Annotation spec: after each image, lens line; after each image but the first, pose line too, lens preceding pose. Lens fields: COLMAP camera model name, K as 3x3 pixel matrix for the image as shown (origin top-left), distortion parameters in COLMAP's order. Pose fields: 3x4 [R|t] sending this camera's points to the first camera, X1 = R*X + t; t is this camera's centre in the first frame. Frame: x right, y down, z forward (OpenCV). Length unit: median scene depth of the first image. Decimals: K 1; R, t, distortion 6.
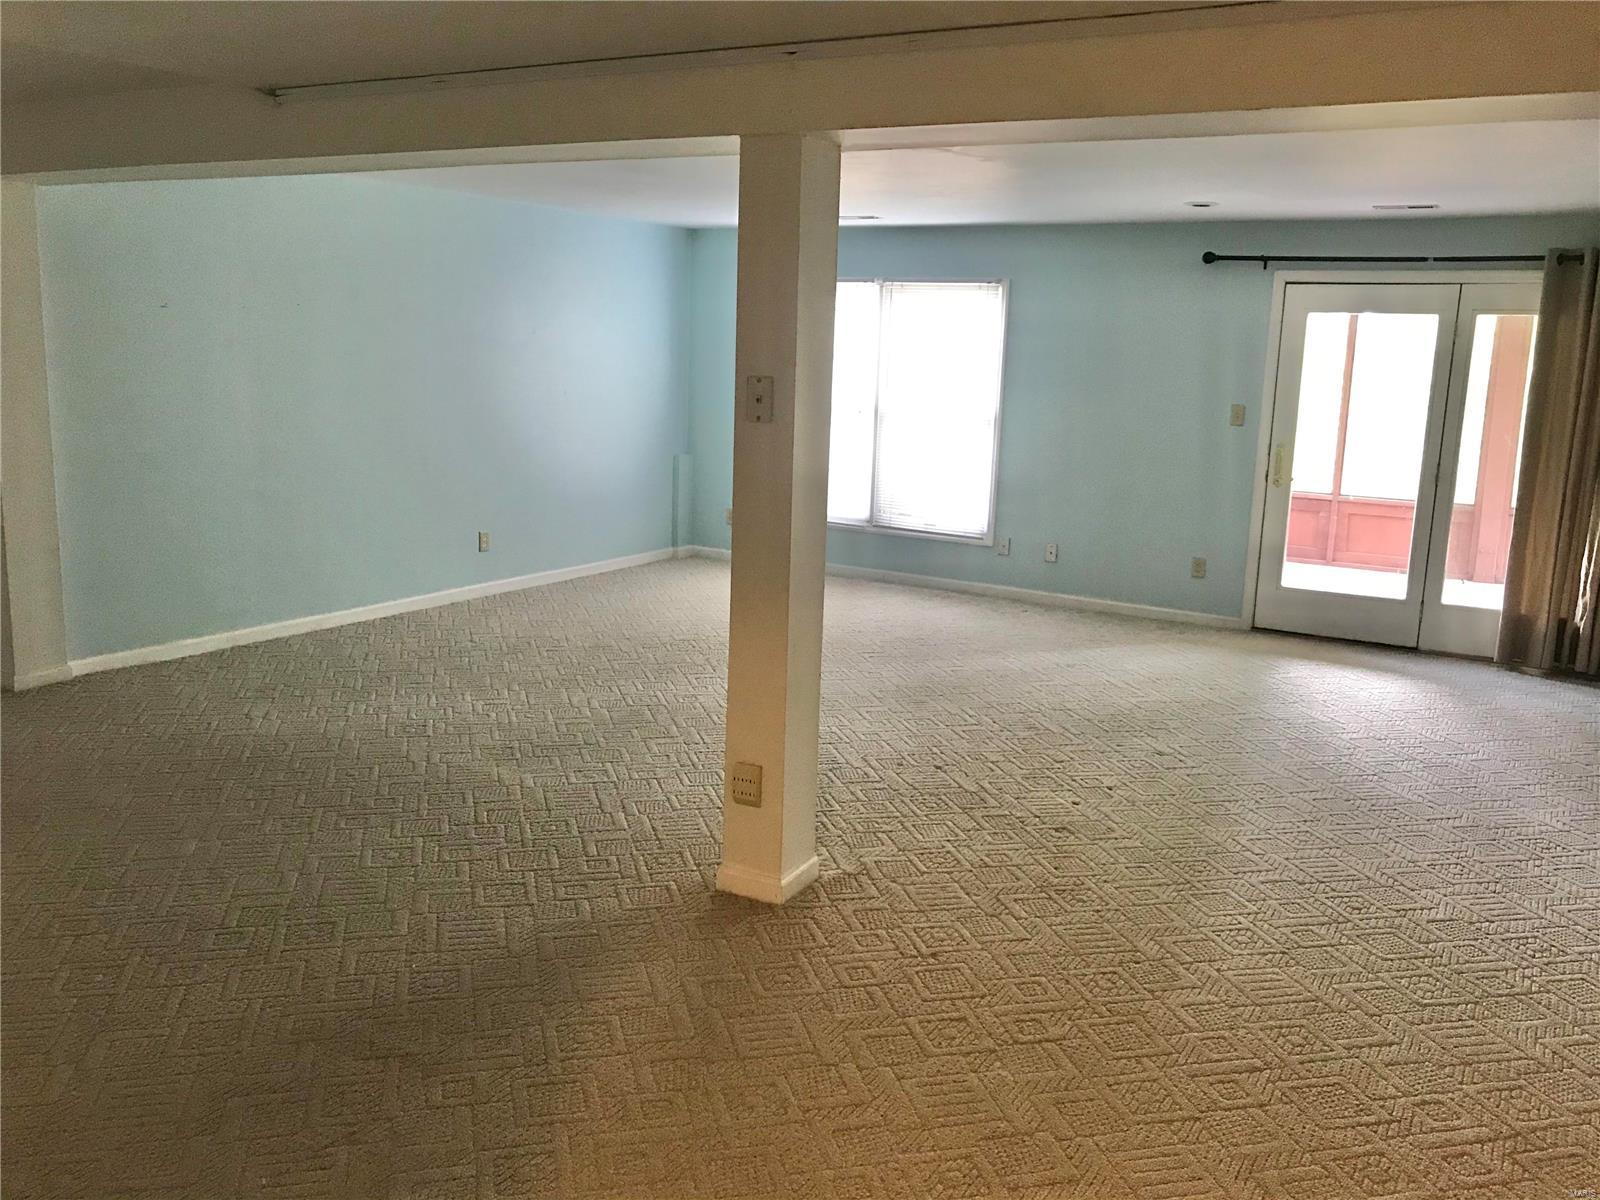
lens RADIAL K [[1287.5, 0, 800.0], [0, 1287.5, 600.0], [0, 0, 1]] dist [0.007602, 0.000365]
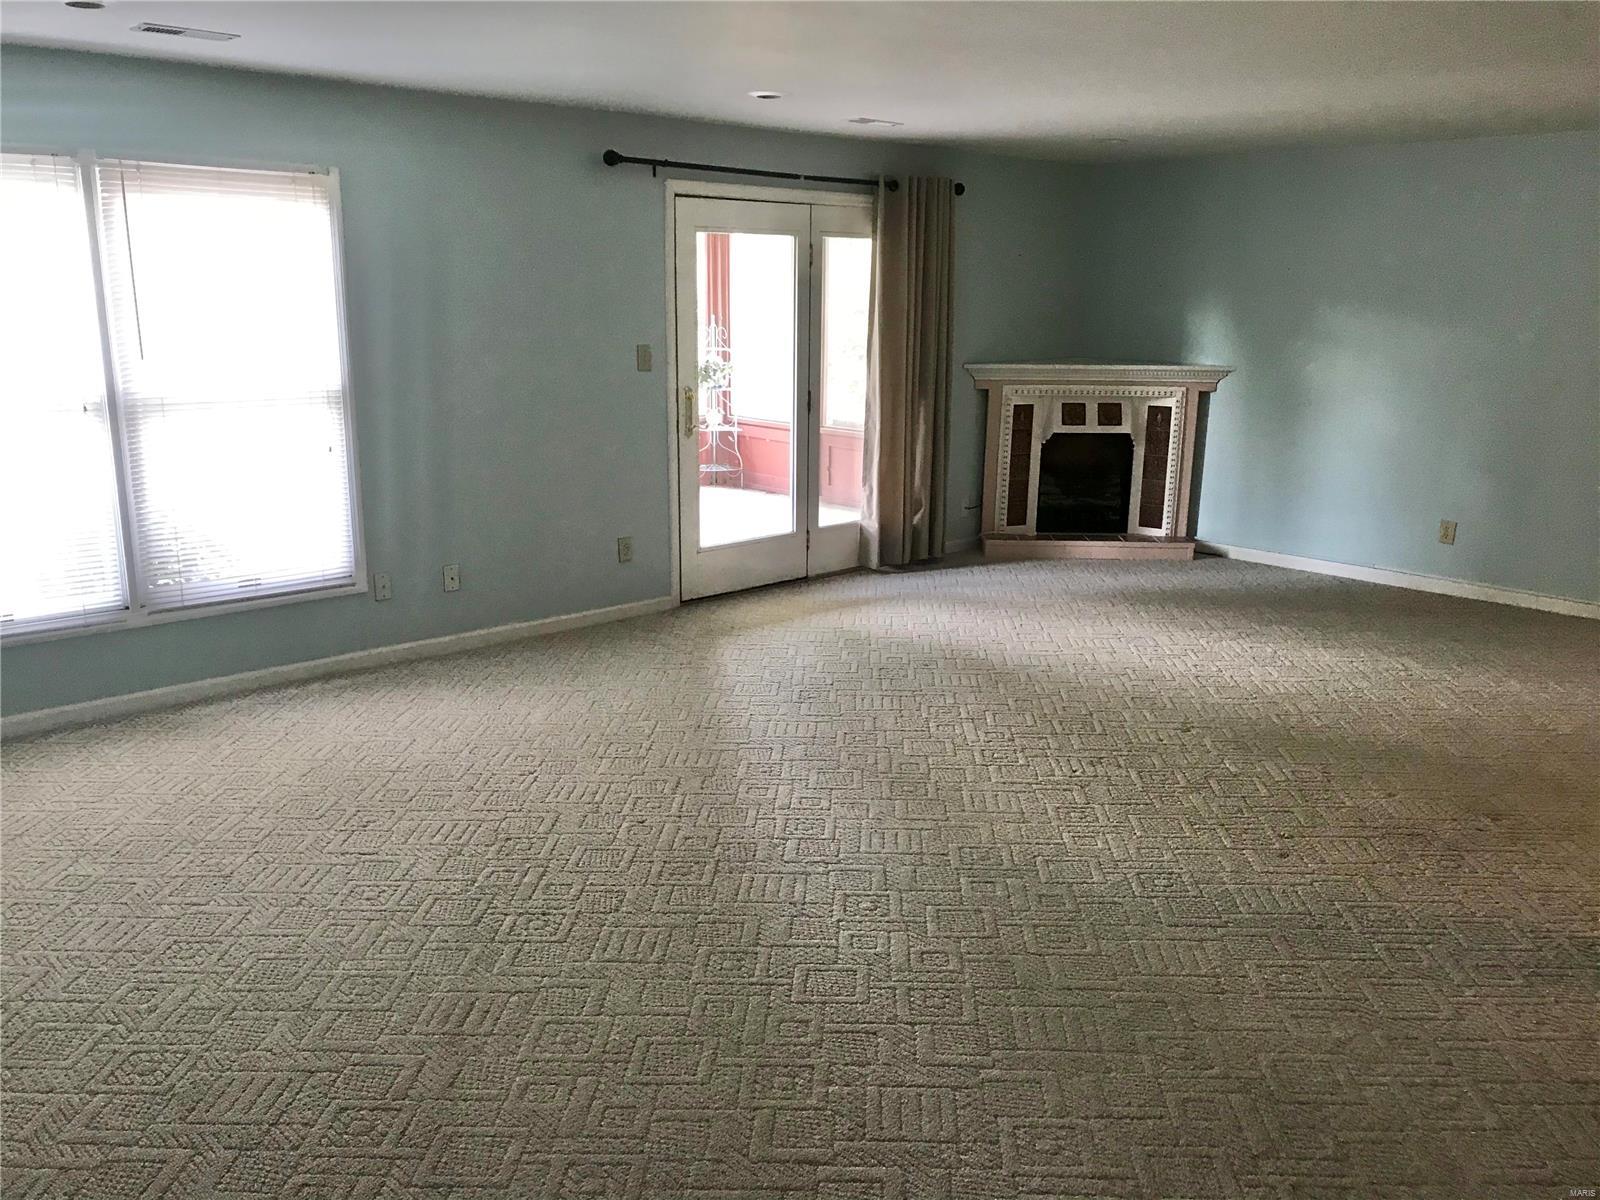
lens RADIAL K [[1287.5, 0, 800.0], [0, 1287.5, 600.0], [0, 0, 1]] dist [0.007602, 0.000365]
pose [[0.288415, -0.251120, 0.923989, -0.446785], [0.188735, 0.960974, 0.202259, -0.148132], [-0.938720, 0.116055, 0.324554, 0.689502]]
